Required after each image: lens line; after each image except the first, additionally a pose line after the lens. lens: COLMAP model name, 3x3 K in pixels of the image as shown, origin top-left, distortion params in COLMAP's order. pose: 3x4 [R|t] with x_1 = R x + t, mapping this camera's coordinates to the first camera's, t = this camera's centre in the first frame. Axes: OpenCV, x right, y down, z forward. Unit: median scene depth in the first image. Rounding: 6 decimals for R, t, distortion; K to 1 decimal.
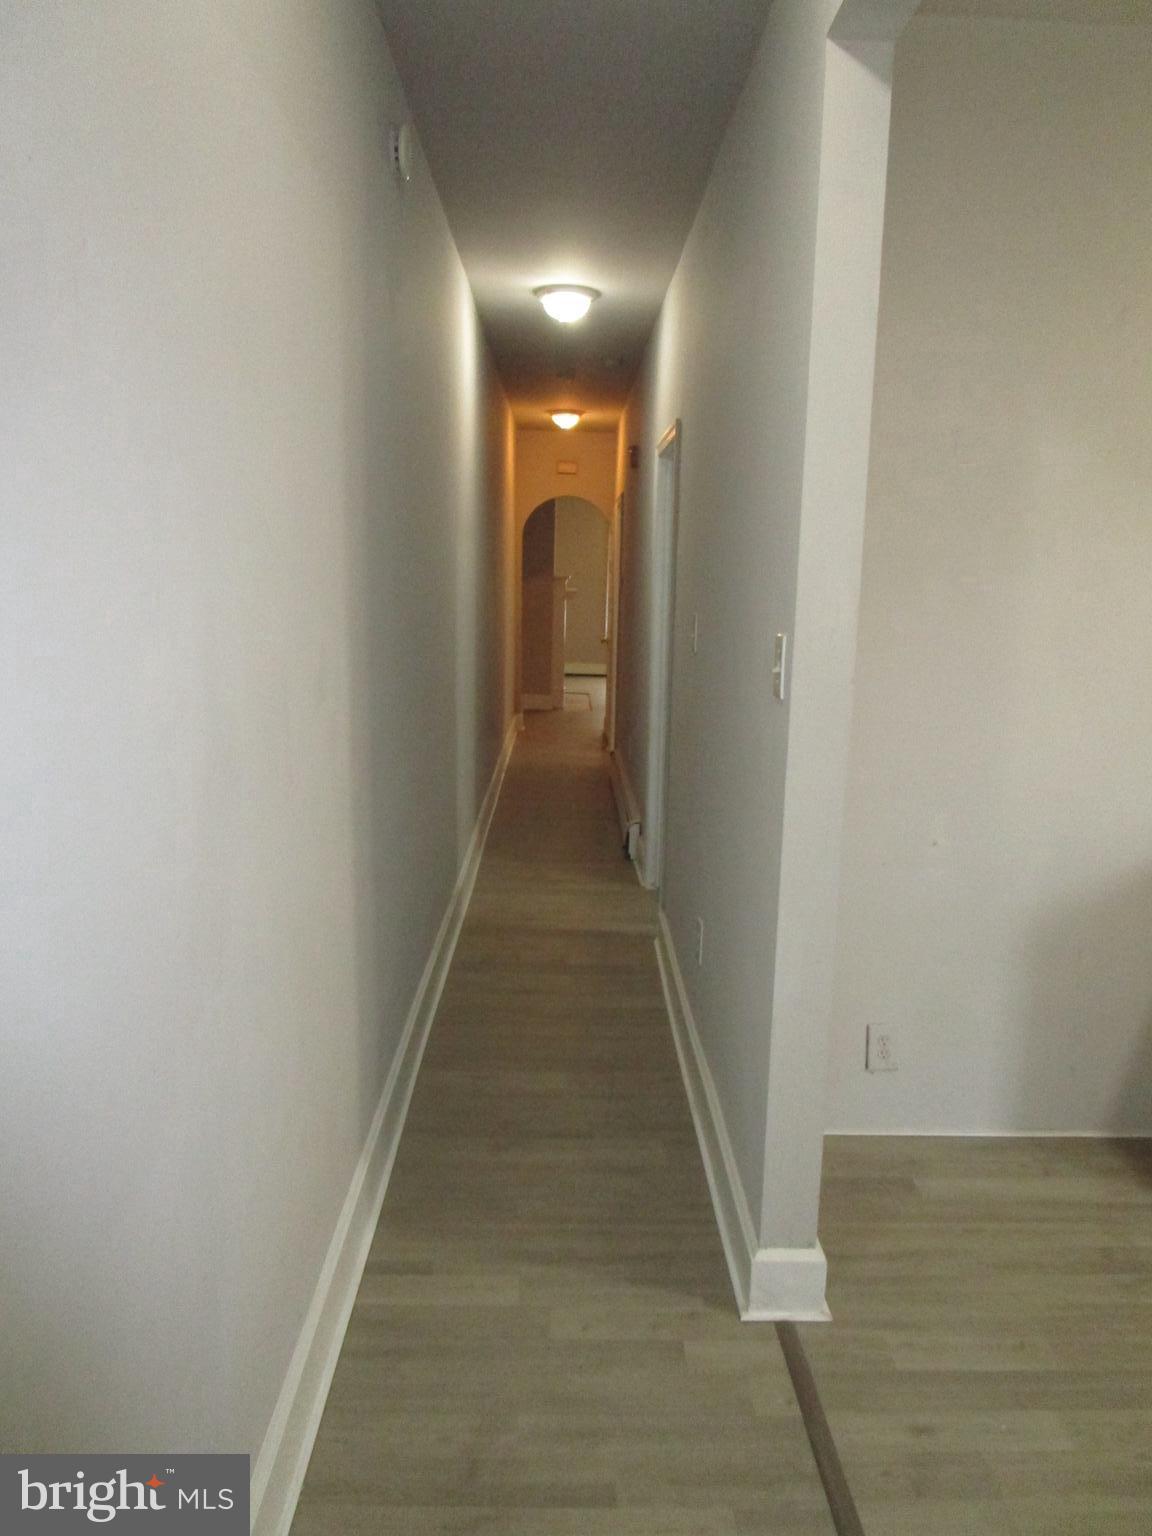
lens RADIAL K [[1157.8, 0, 580.9], [0, 1157.8, 768.5], [0, 0, 1]] dist [0.032690, 0.002807]
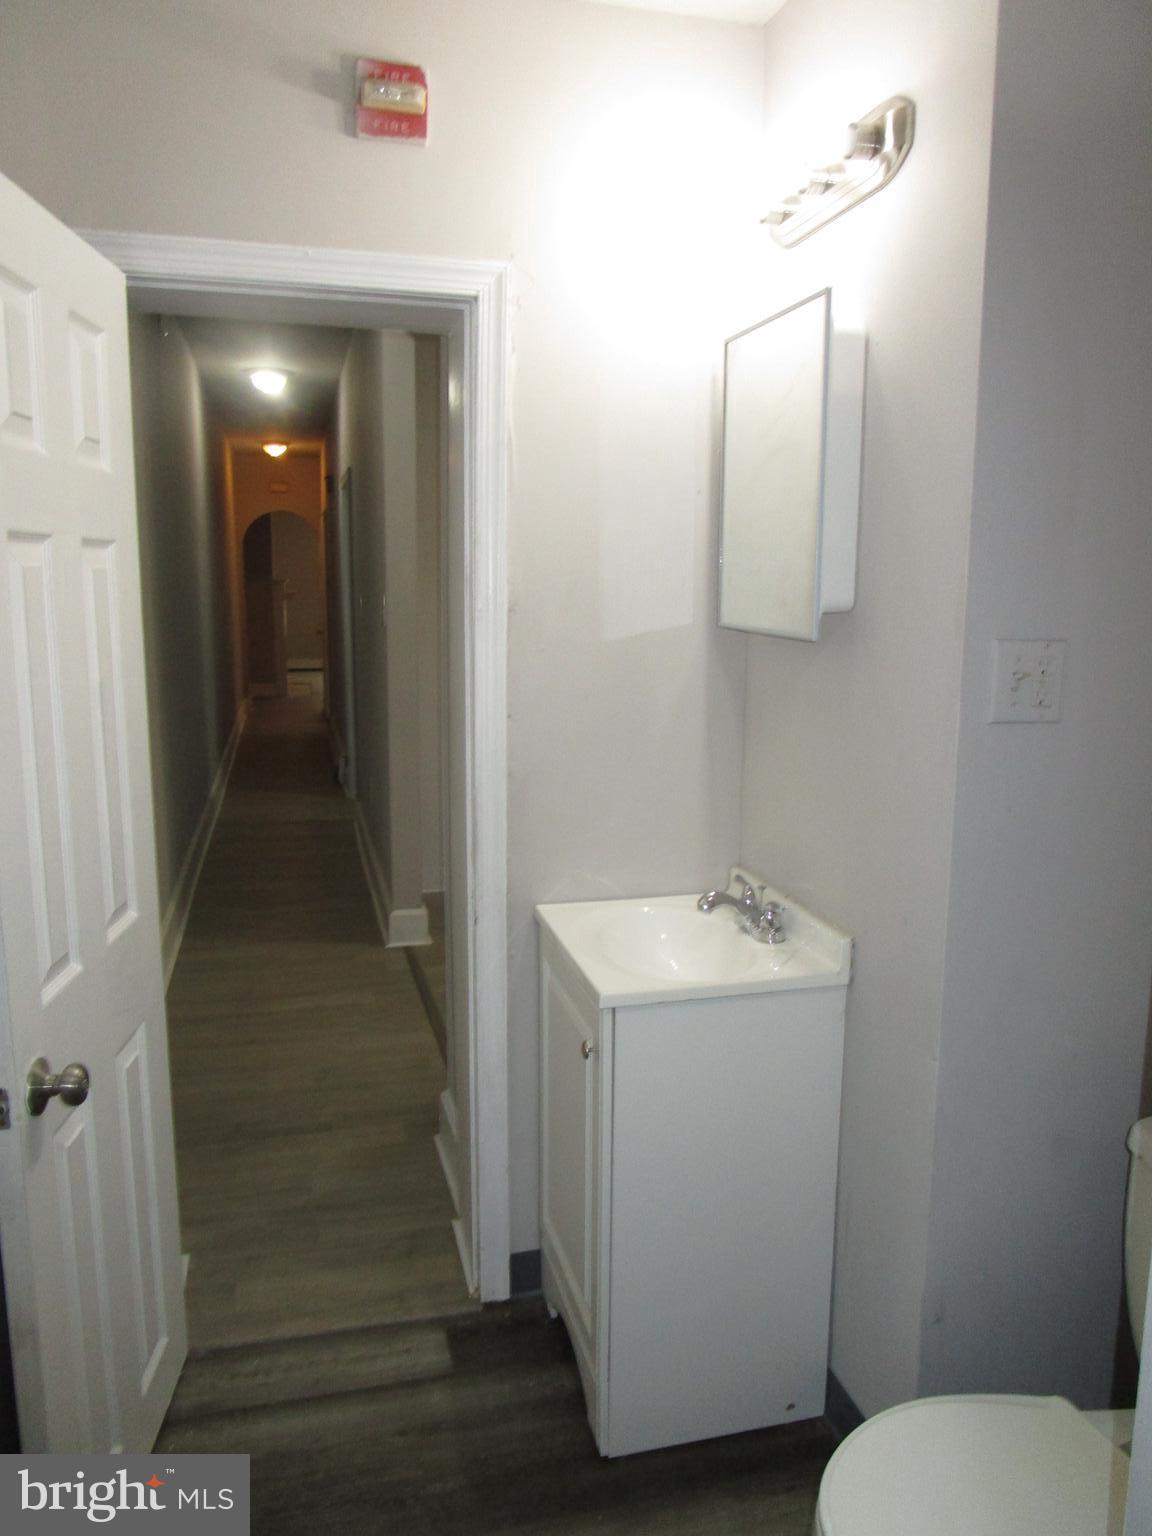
lens RADIAL K [[1157.8, 0, 550.7], [0, 1157.8, 807.9], [0, 0, 1]] dist [0.032690, 0.002807]
pose [[0.978832, -0.048198, 0.198911, 0.013371], [0.043232, 0.998637, 0.029236, 0.079678], [-0.200049, -0.020018, 0.979581, -0.393210]]
